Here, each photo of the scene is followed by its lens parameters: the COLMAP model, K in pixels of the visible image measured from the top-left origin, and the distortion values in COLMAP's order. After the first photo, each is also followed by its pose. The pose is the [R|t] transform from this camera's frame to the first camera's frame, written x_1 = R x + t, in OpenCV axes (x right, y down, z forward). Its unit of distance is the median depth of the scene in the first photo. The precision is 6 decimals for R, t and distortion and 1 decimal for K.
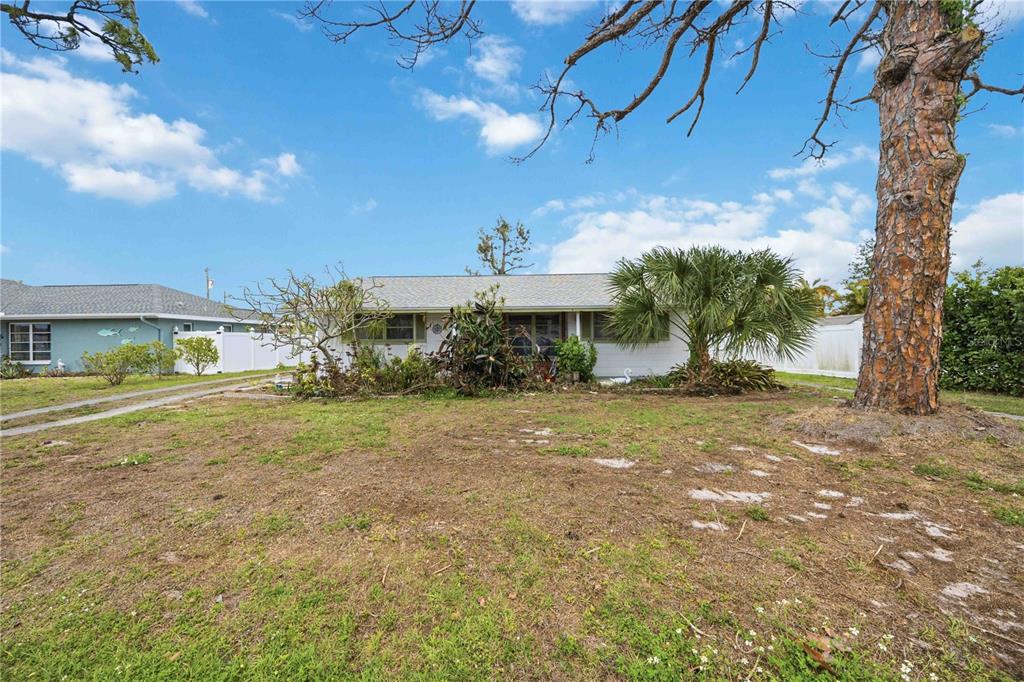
lens RADIAL K [[398.8, 0, 505.9], [0, 398.8, 339.0], [0, 0, 1]] dist [-0.000742, -0.000393]
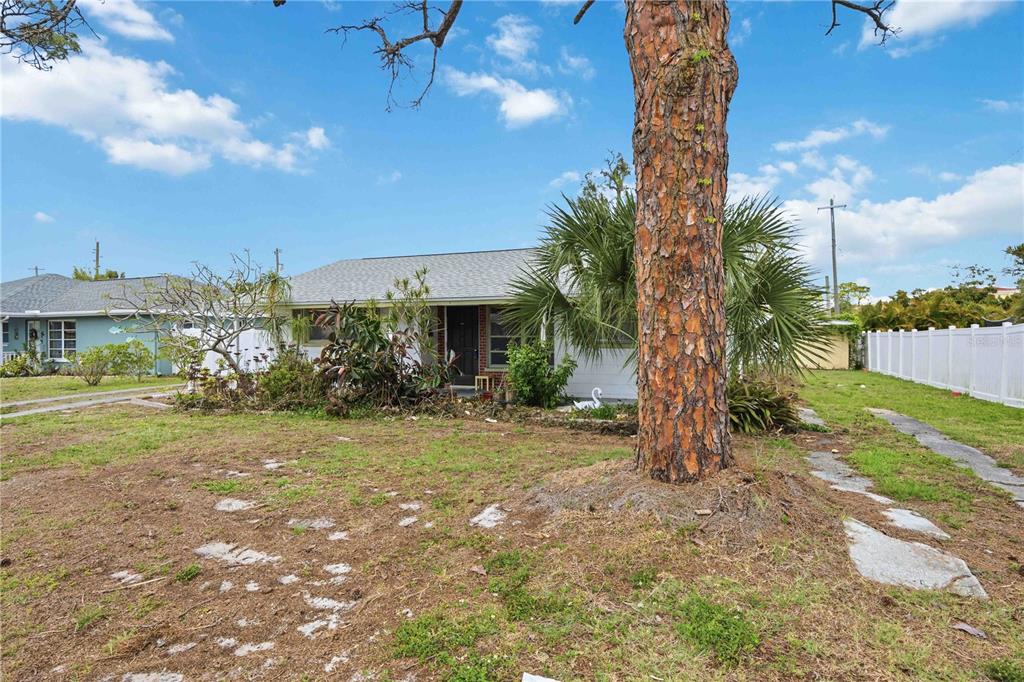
lens RADIAL K [[586.1, 0, 512.5], [0, 586.1, 334.9], [0, 0, 1]] dist [0.001108, 0.000469]
pose [[0.937311, 0.003400, -0.348477, 1.127874], [-0.001760, 0.999986, 0.005021, -0.041389], [0.348489, -0.004093, 0.937304, 0.066811]]
